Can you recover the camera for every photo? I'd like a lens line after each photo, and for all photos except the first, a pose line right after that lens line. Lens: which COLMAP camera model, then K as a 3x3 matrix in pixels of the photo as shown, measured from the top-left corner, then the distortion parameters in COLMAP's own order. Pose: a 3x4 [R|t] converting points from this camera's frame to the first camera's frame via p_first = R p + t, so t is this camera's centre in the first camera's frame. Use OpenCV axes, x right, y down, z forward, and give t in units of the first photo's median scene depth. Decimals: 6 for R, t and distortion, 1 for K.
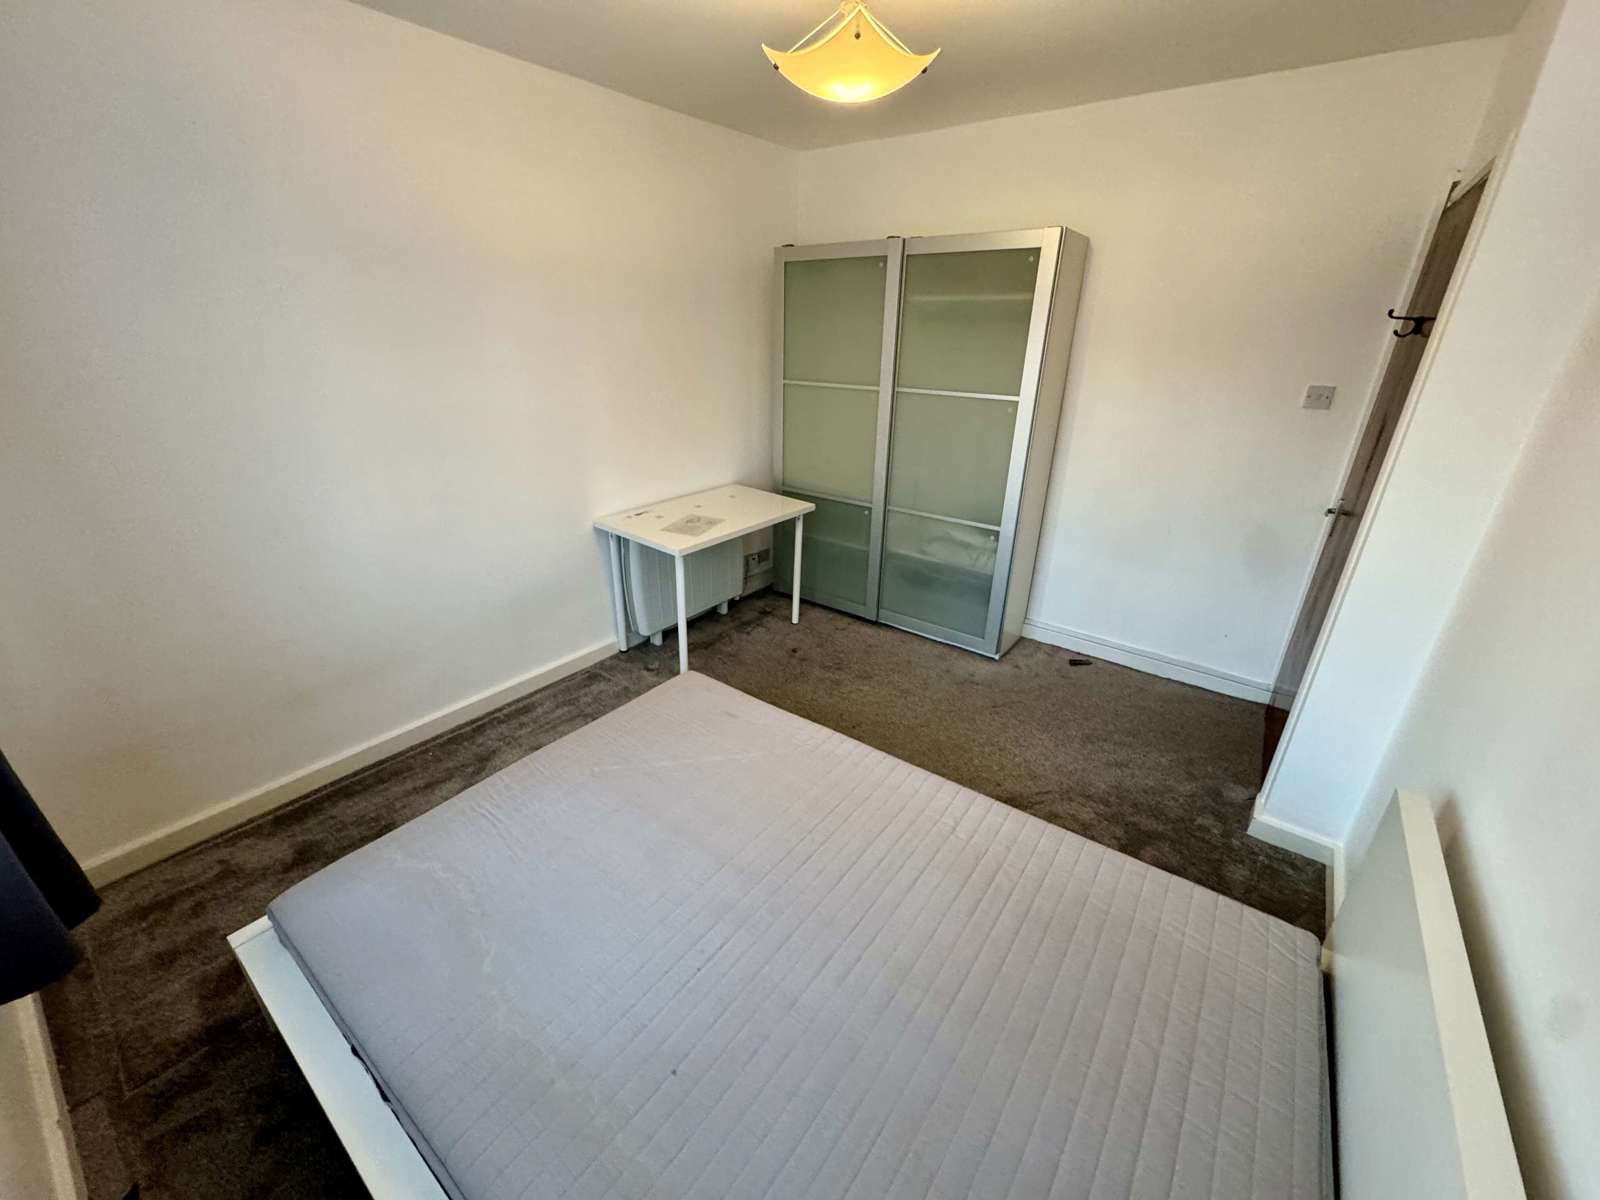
lens RADIAL K [[638.5, 0, 799.7], [0, 638.5, 601.6], [0, 0, 1]] dist [-0.000850, 0.000076]
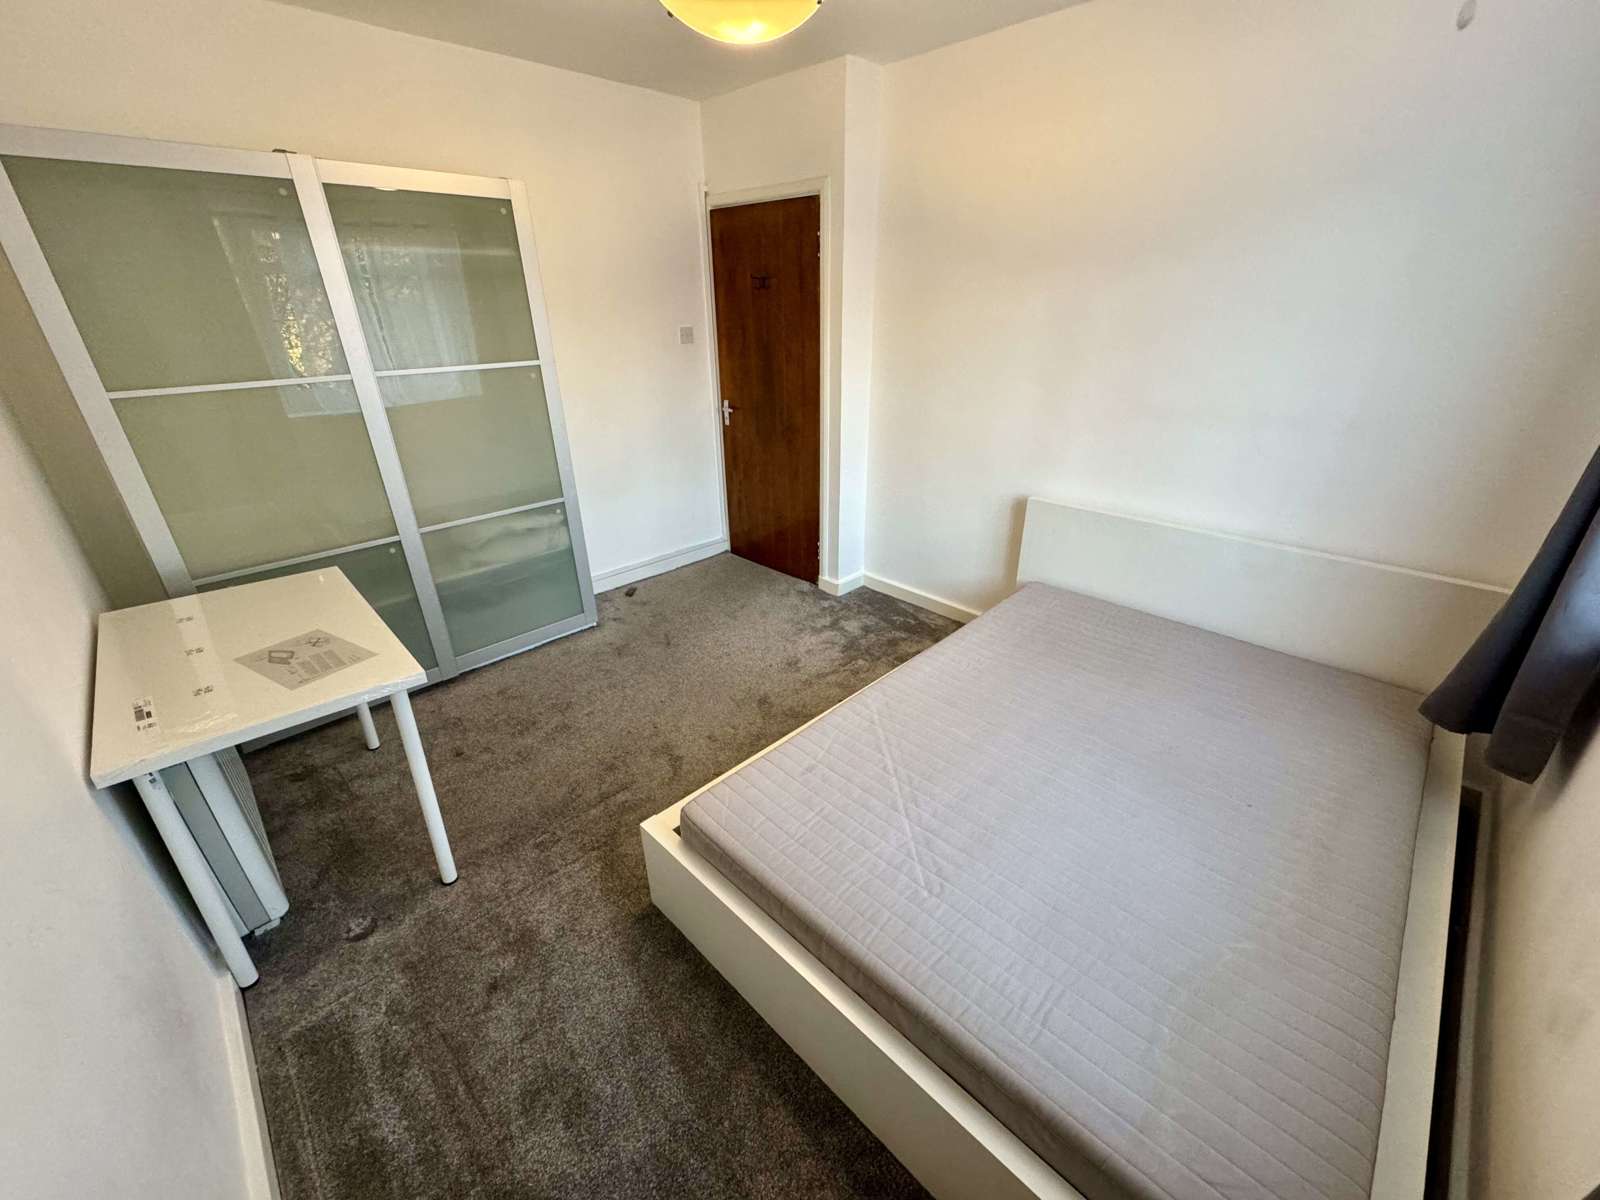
lens RADIAL K [[638.5, 0, 799.7], [0, 638.5, 601.6], [0, 0, 1]] dist [-0.000850, 0.000076]
pose [[0.132002, -0.438001, 0.889230, -0.549257], [0.403252, 0.843222, 0.355478, -0.175875], [-0.905518, 0.311660, 0.287932, 0.426537]]
